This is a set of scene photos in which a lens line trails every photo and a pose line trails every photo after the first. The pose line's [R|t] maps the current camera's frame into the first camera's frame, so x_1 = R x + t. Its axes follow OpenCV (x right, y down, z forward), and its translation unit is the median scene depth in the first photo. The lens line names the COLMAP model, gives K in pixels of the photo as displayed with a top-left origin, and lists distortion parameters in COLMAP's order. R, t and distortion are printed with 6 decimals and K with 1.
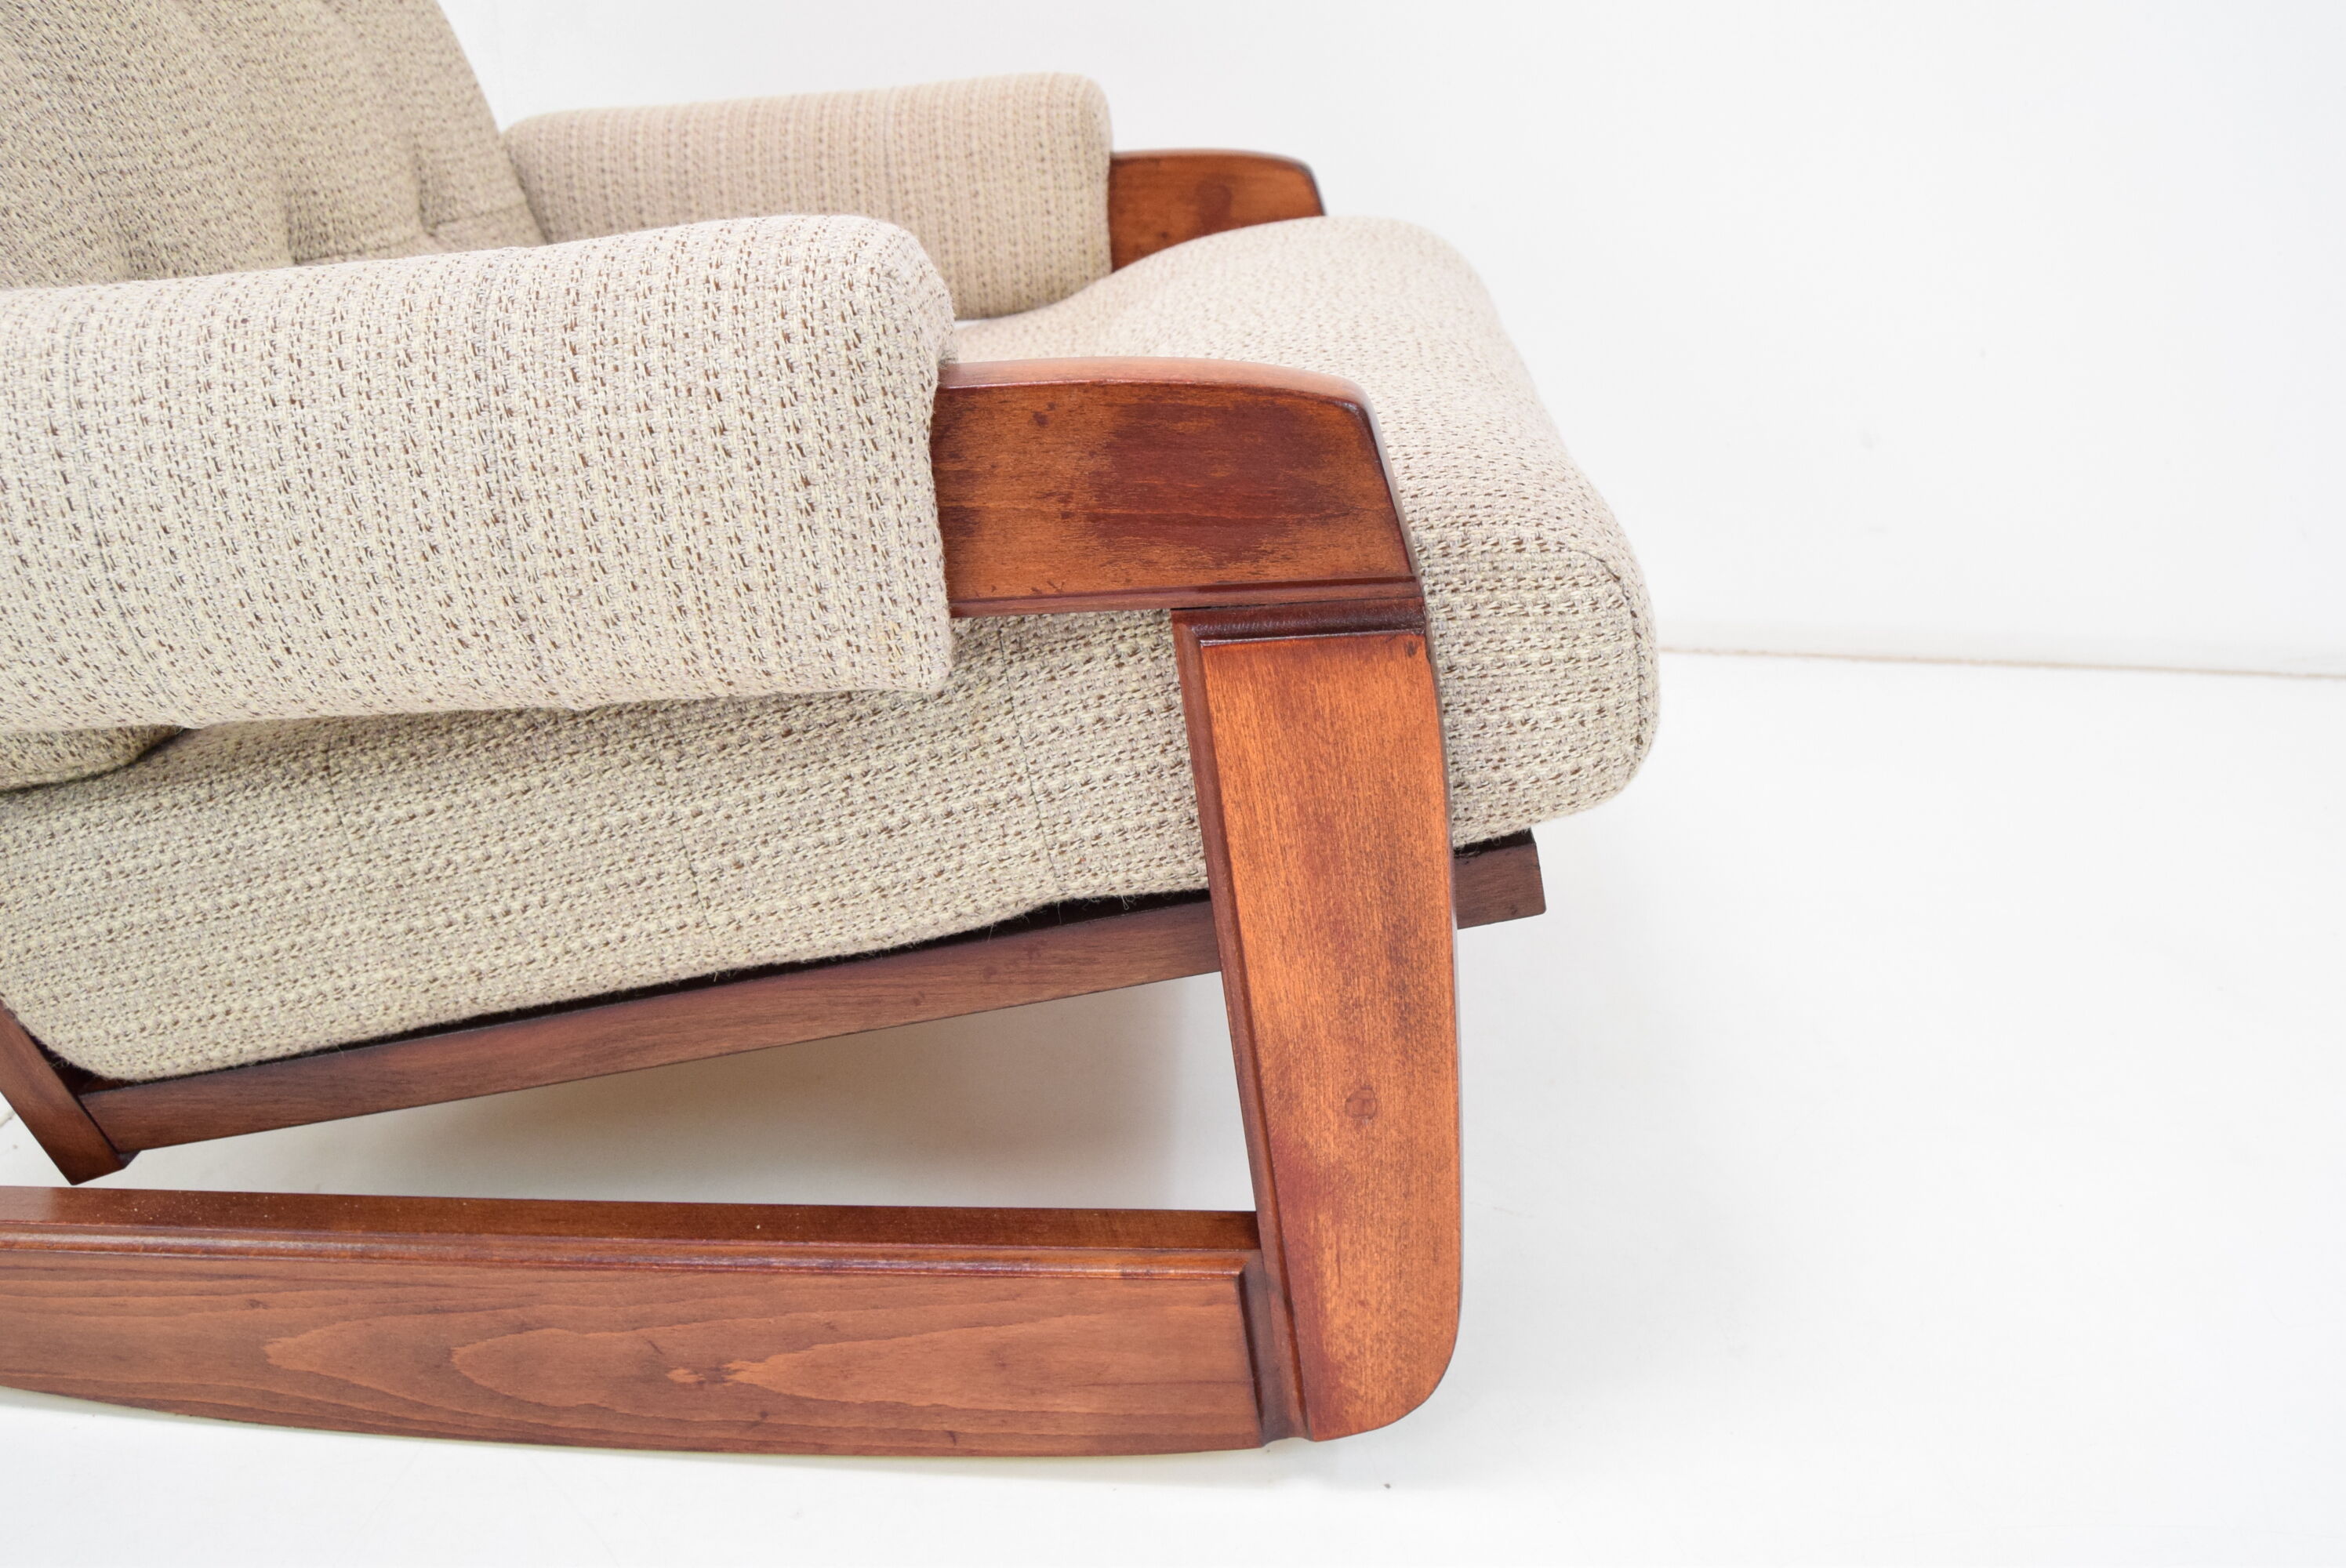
lens RADIAL K [[1838.6, 0, 1173.0], [0, 1838.6, 784.0], [0, 0, 1]] dist [-0.081533, 0.006646]
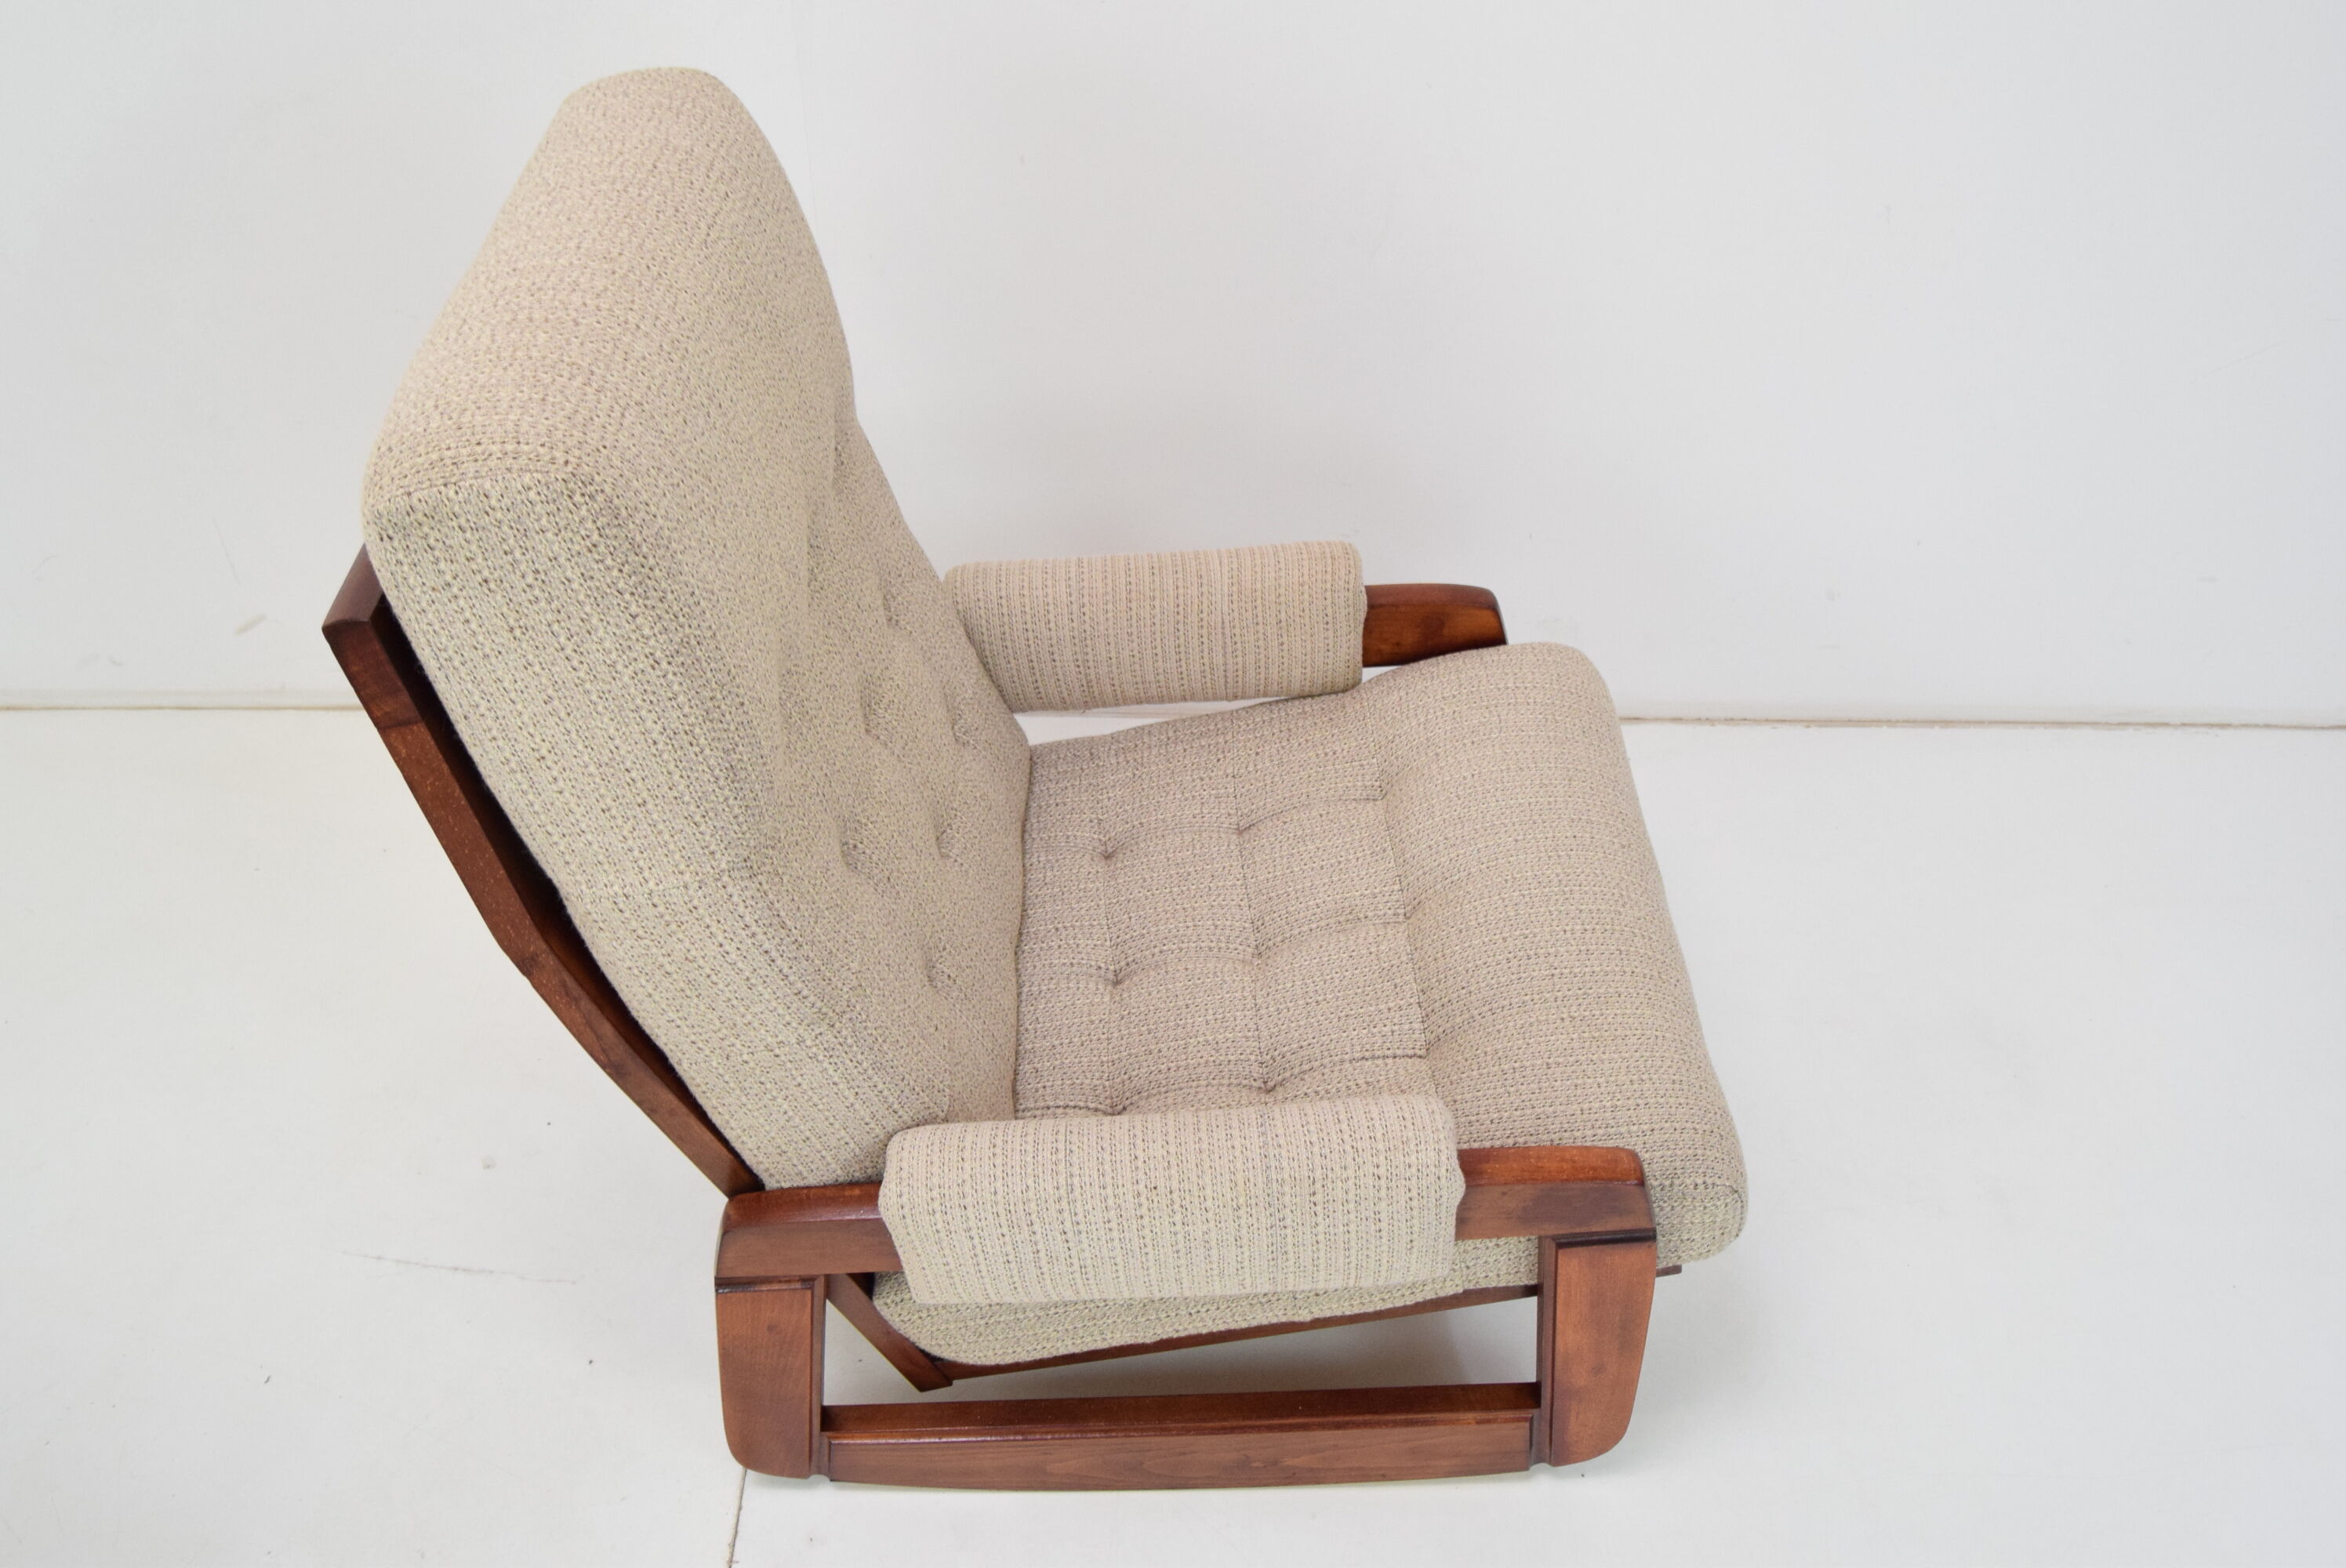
lens RADIAL K [[1864.5, 0, 1181.0], [0, 1864.5, 781.0], [0, 0, 1]] dist [-0.093230, -0.001327]
pose [[0.997003, -0.046386, 0.061908, -0.484243], [0.024889, 0.950072, 0.311037, -1.155702], [-0.073245, -0.308564, 0.948379, -0.811612]]
